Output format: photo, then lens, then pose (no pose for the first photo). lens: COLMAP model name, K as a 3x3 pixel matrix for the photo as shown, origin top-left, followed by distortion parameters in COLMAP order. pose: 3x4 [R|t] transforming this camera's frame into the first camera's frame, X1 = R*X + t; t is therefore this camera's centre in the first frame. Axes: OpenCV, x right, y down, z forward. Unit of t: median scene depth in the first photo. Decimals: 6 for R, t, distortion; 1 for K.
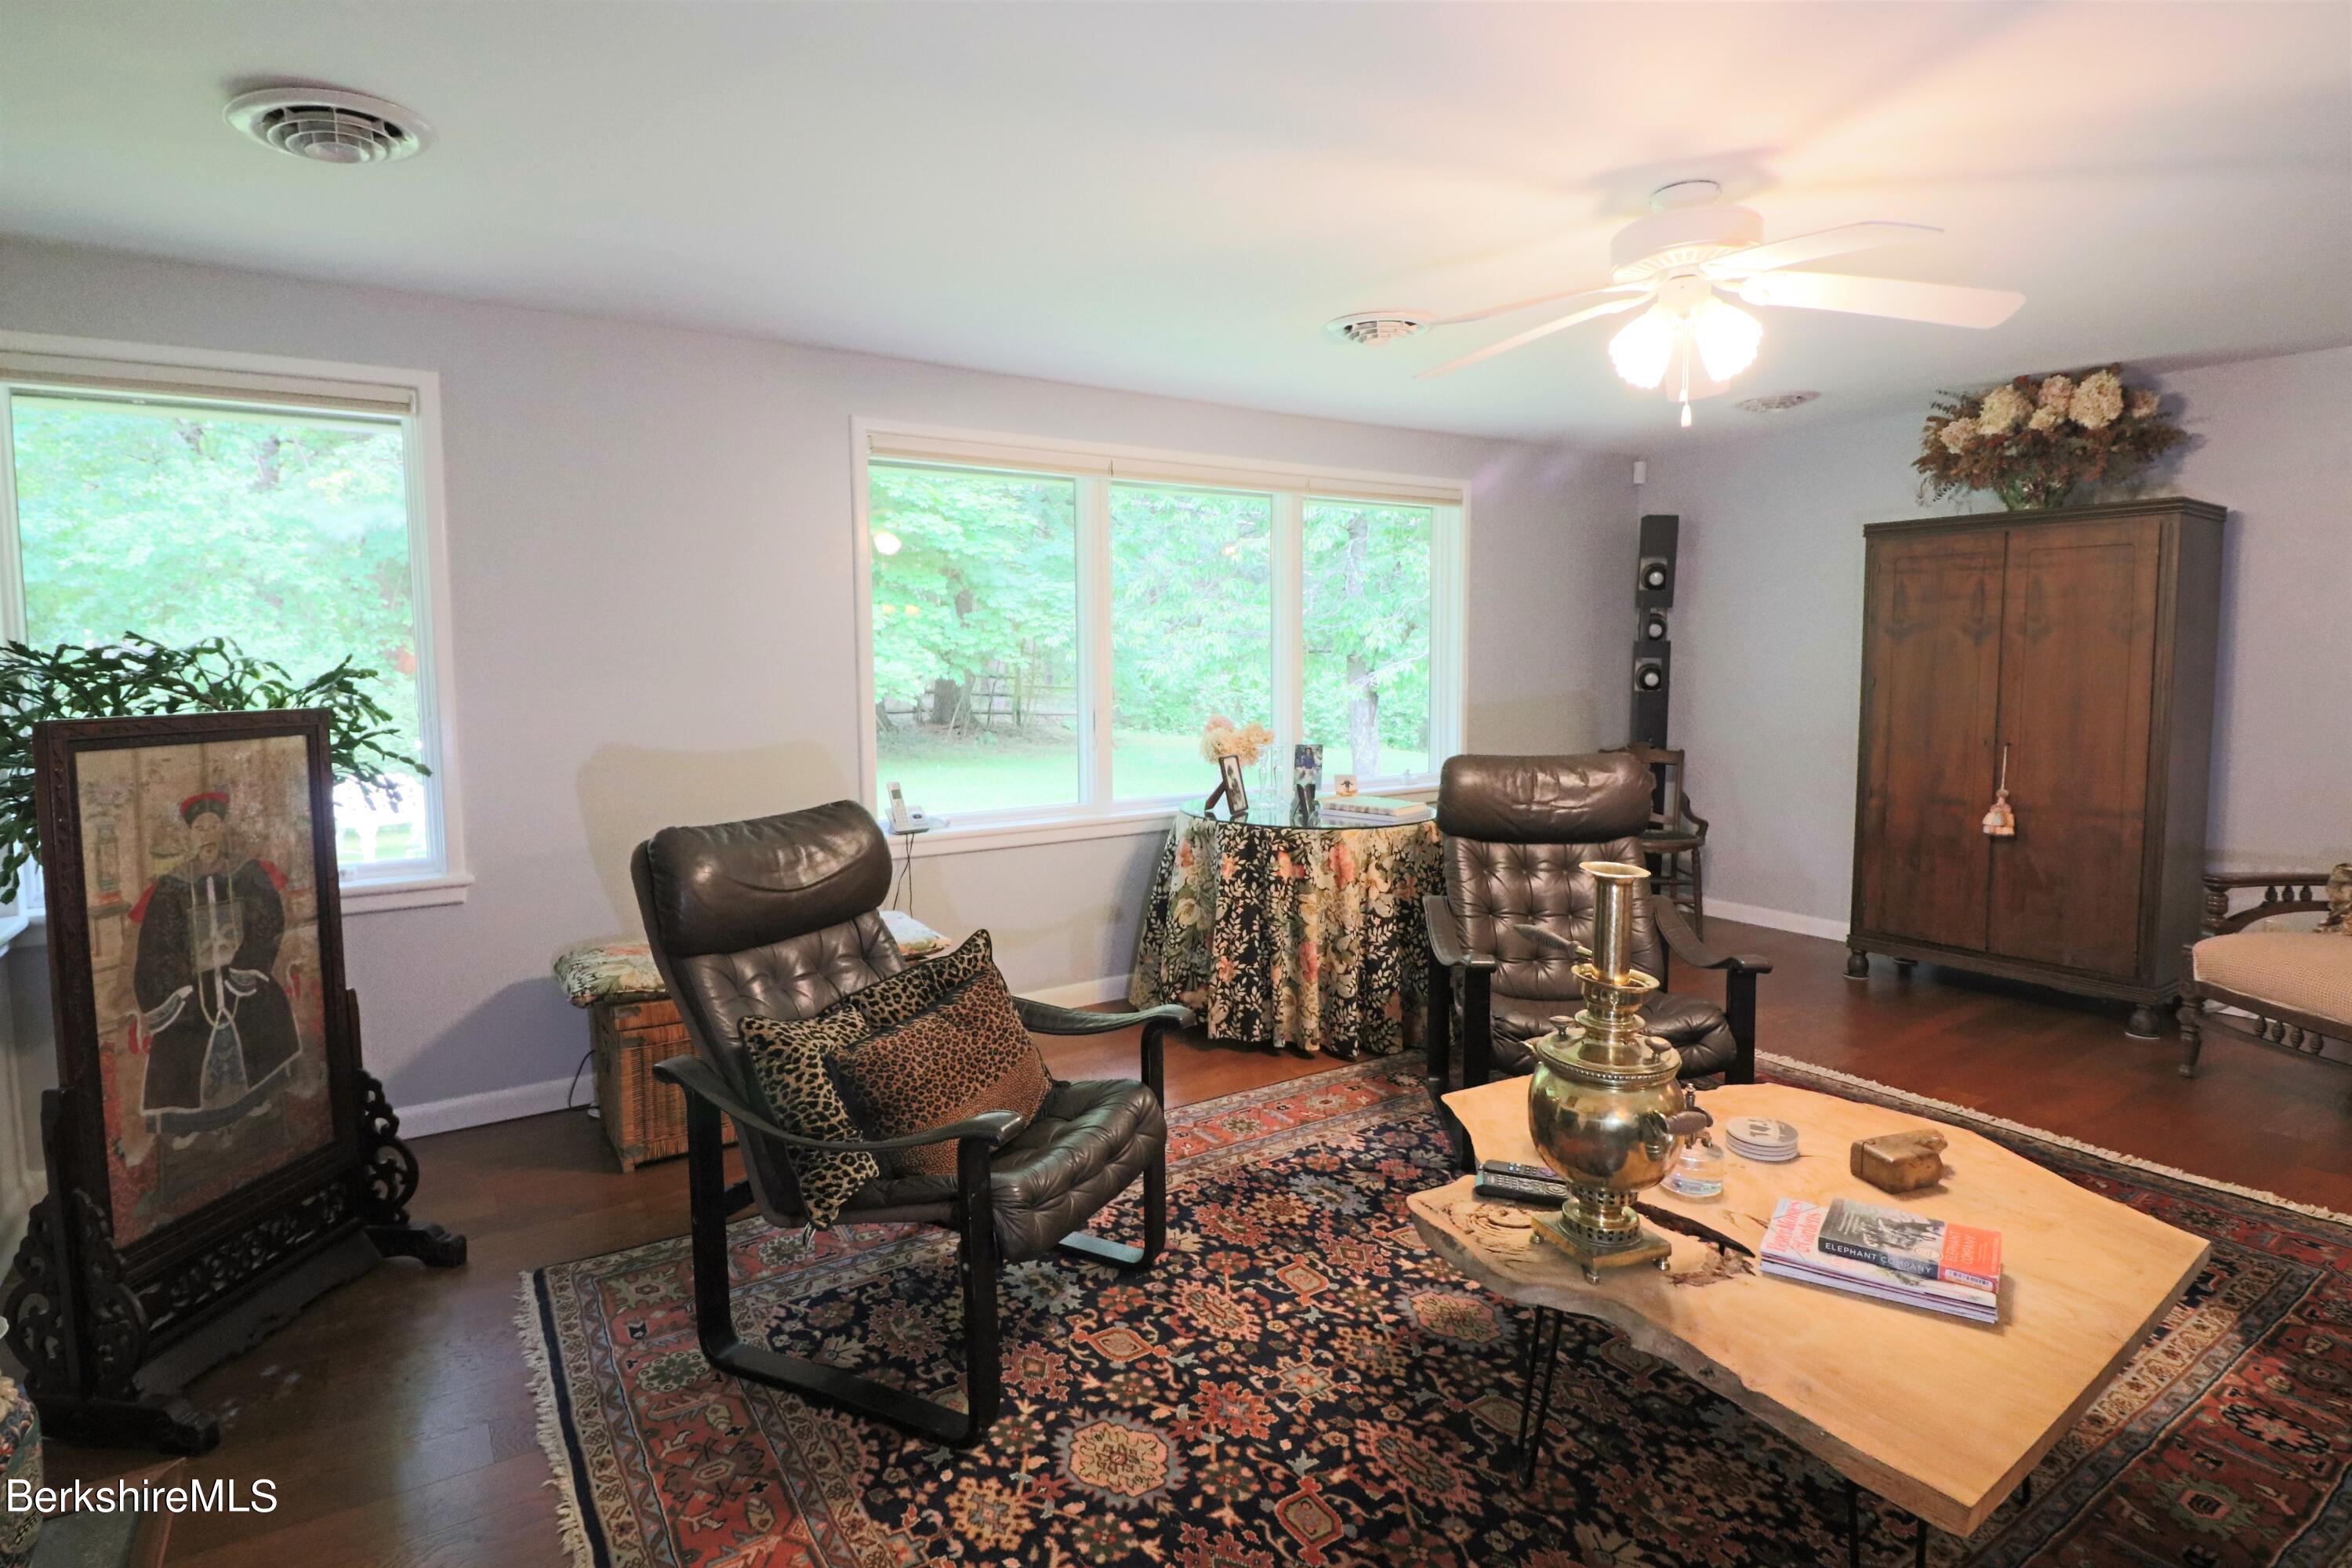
lens RADIAL K [[1203.5, 0, 1173.9], [0, 1203.5, 744.0], [0, 0, 1]] dist [0.001061, -0.014941]
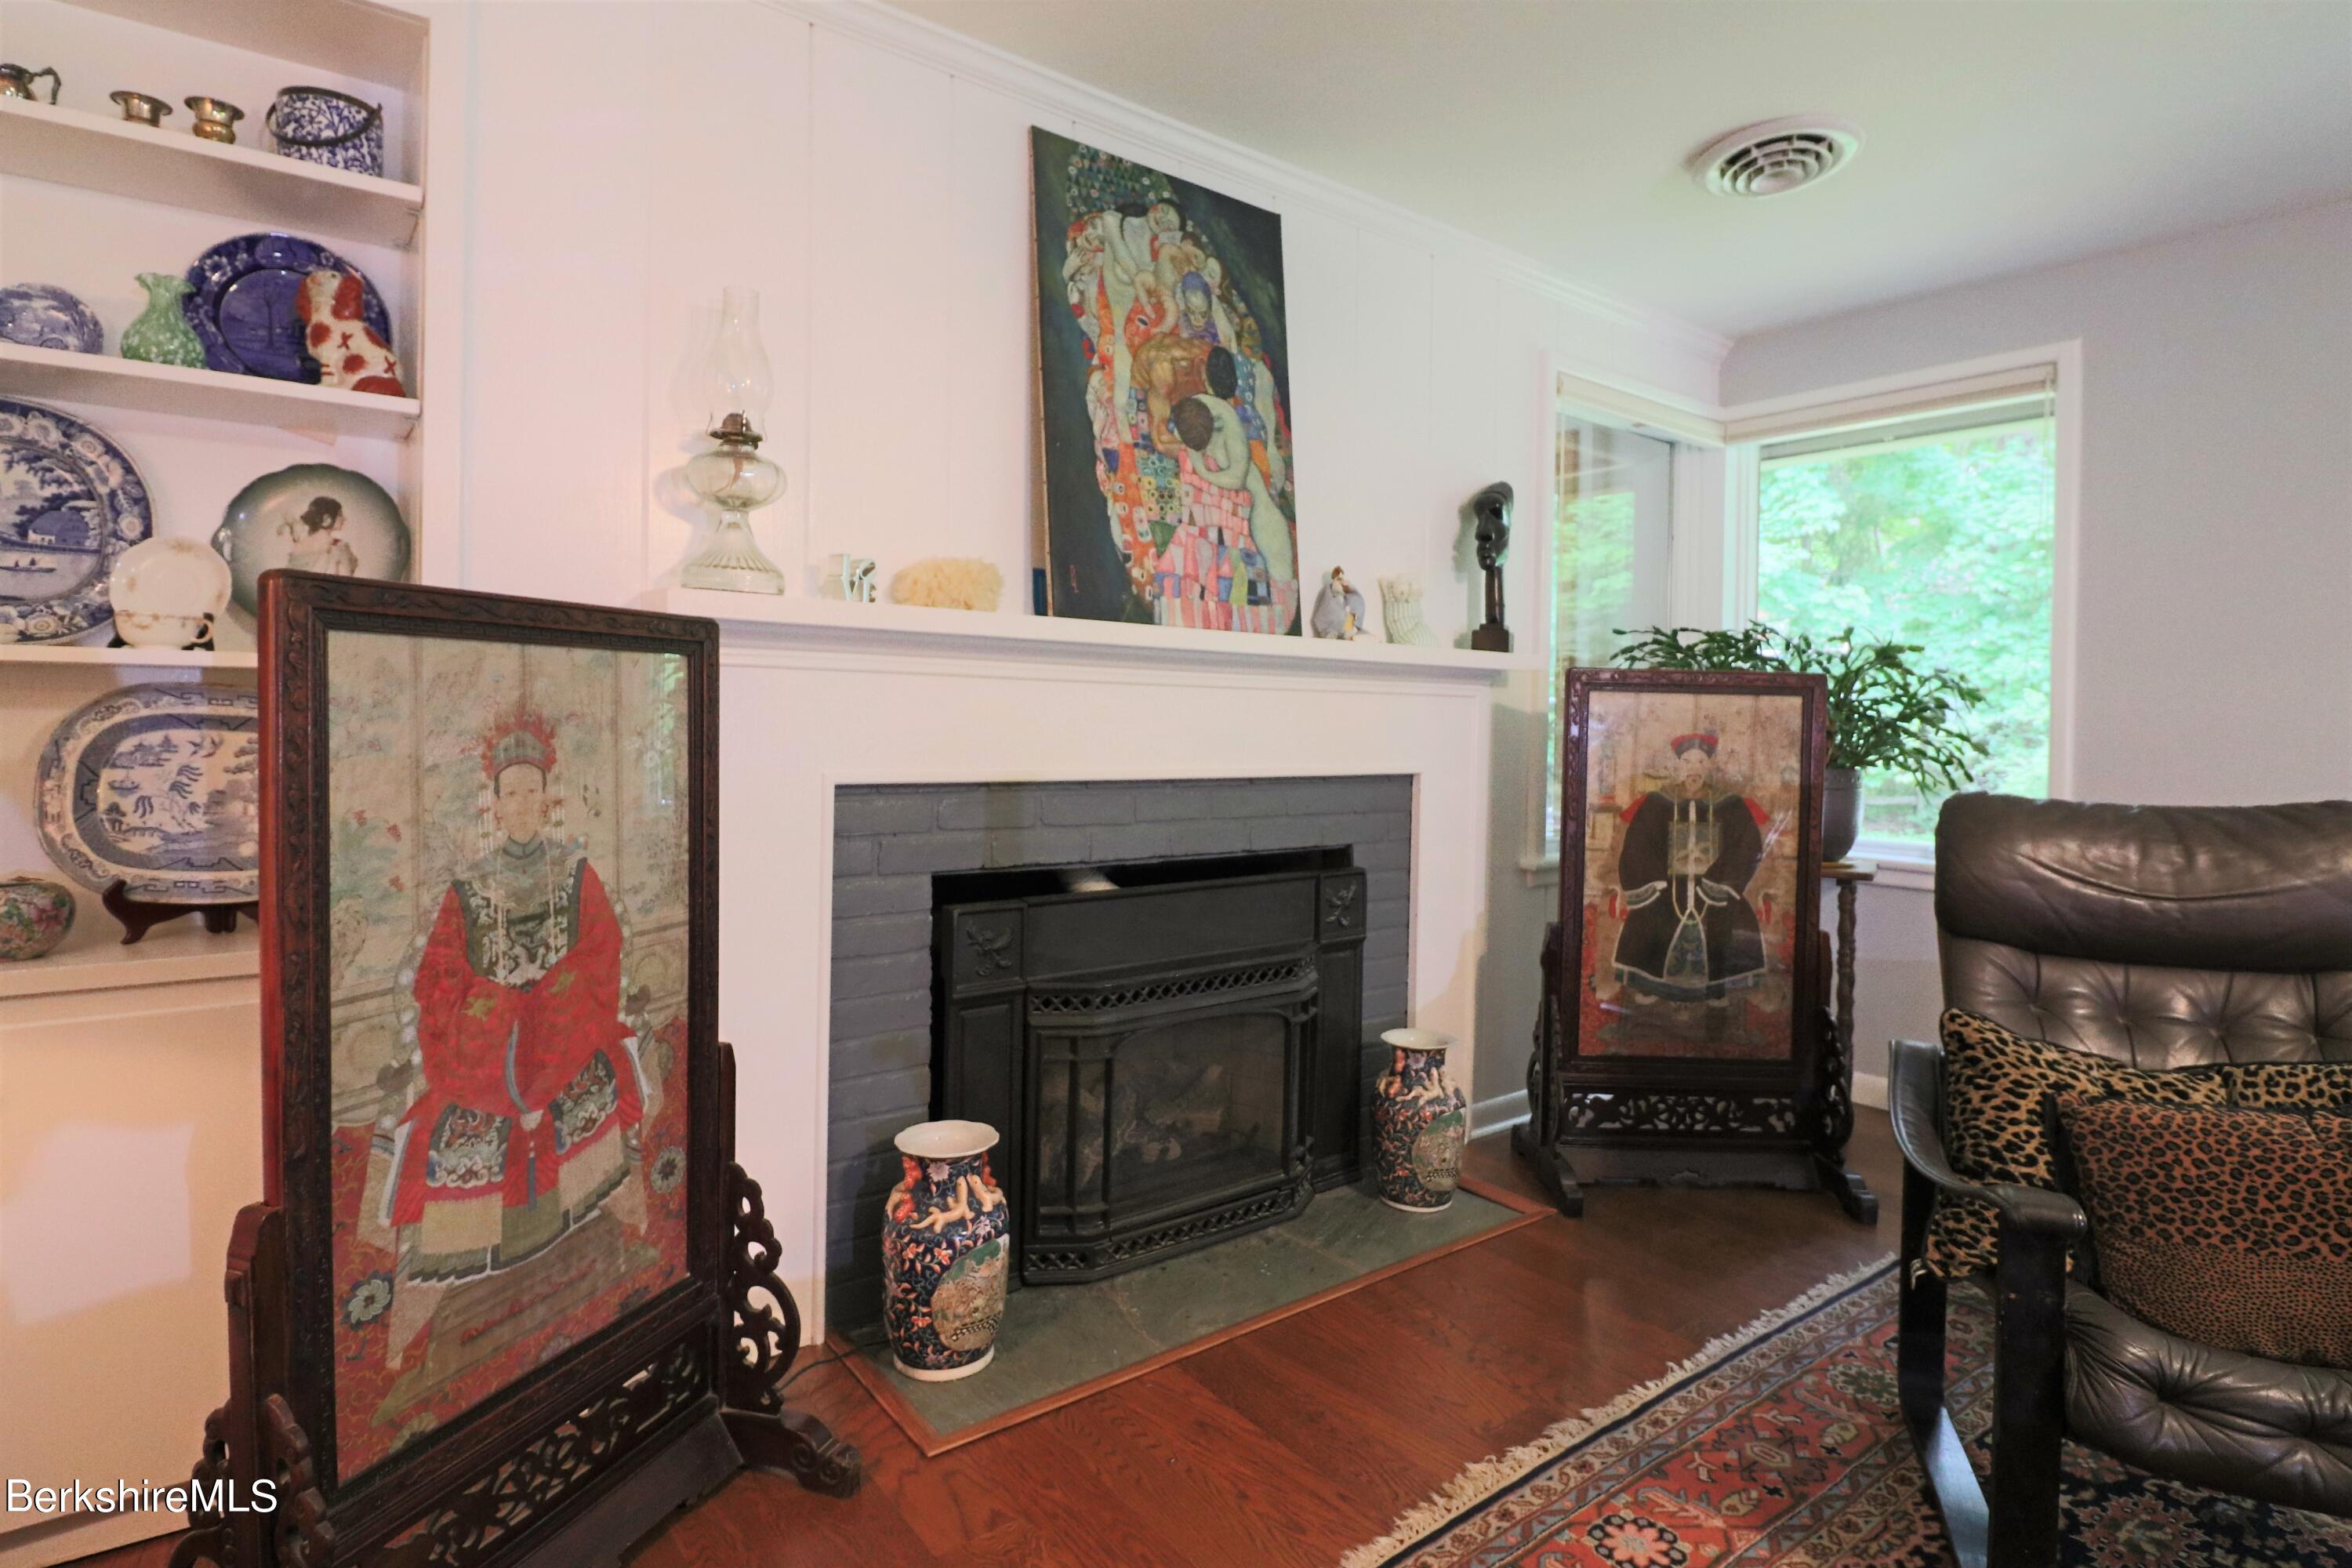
lens RADIAL K [[1203.5, 0, 1176.4], [0, 1203.5, 739.8], [0, 0, 1]] dist [0.001061, -0.014941]
pose [[0.063424, 0.027698, -0.997602, 0.397637], [-0.089352, 0.995758, 0.021966, 0.064928], [0.993979, 0.087745, 0.065630, 0.357115]]
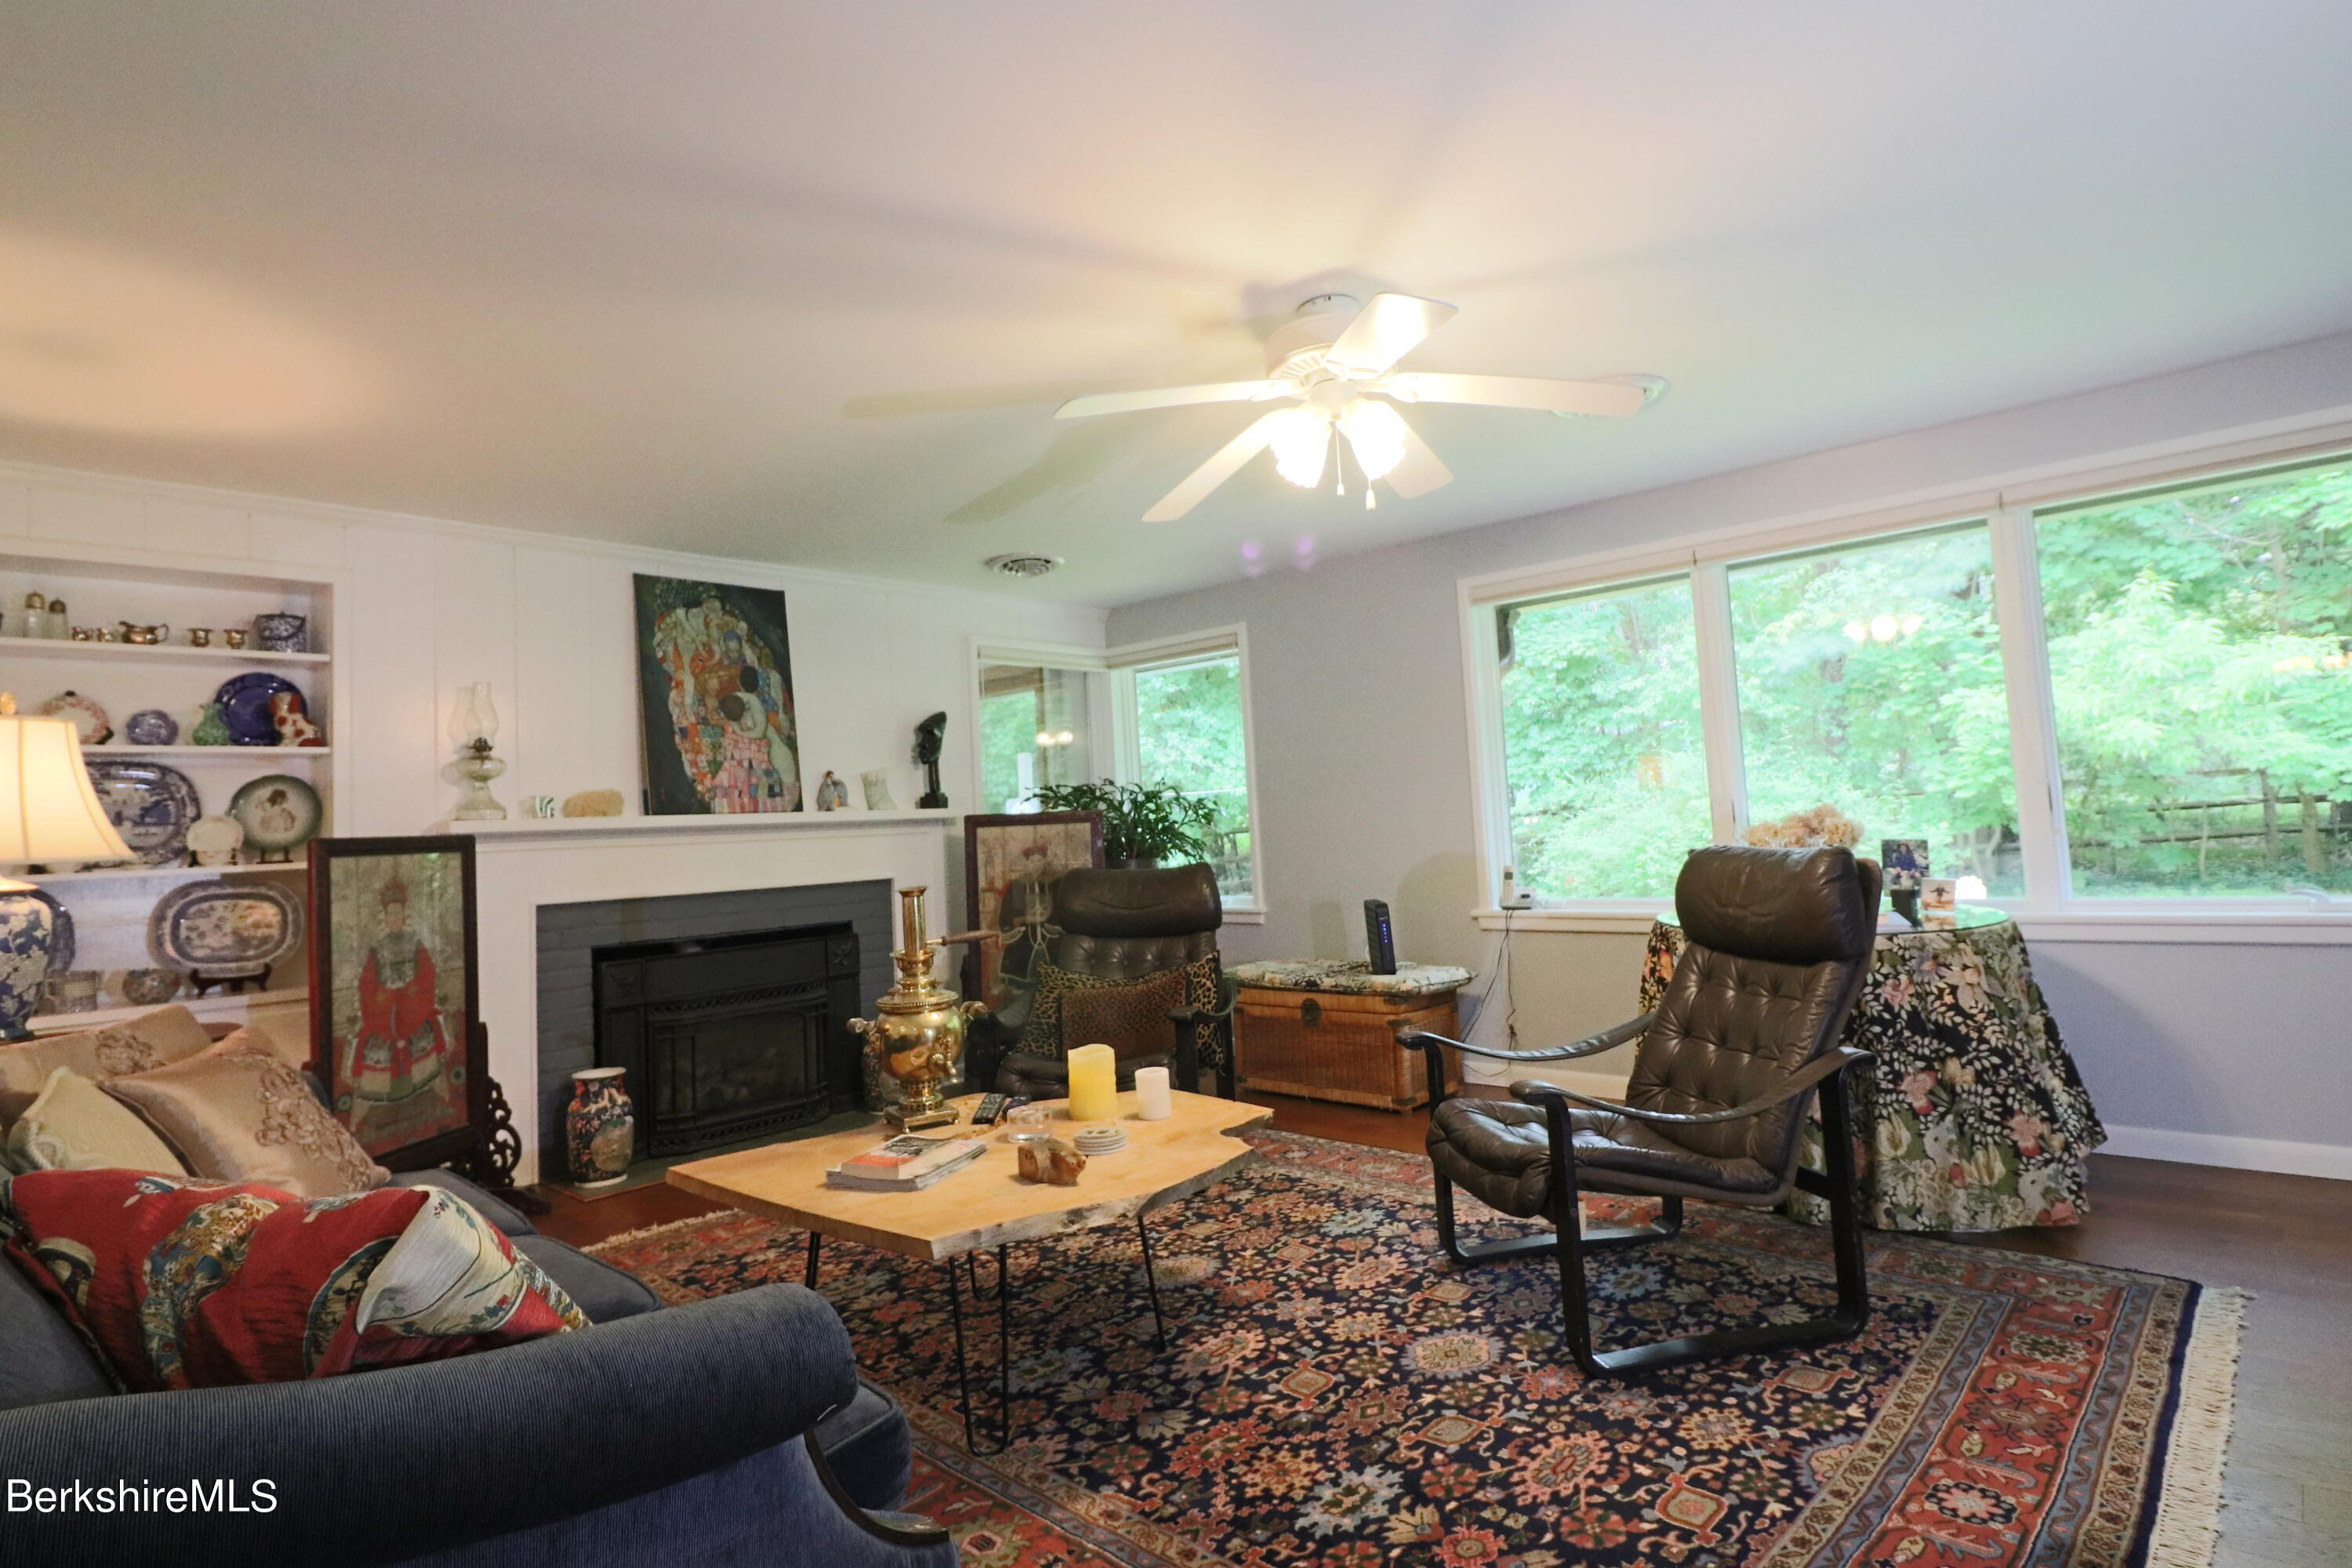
lens RADIAL K [[1203.5, 0, 1172.9], [0, 1203.5, 746.1], [0, 0, 1]] dist [0.001061, -0.014941]
pose [[0.232346, -0.068436, -0.970222, 1.498795], [-0.020780, 0.996945, -0.075298, 0.016058], [0.972411, 0.037657, 0.230214, 0.675228]]
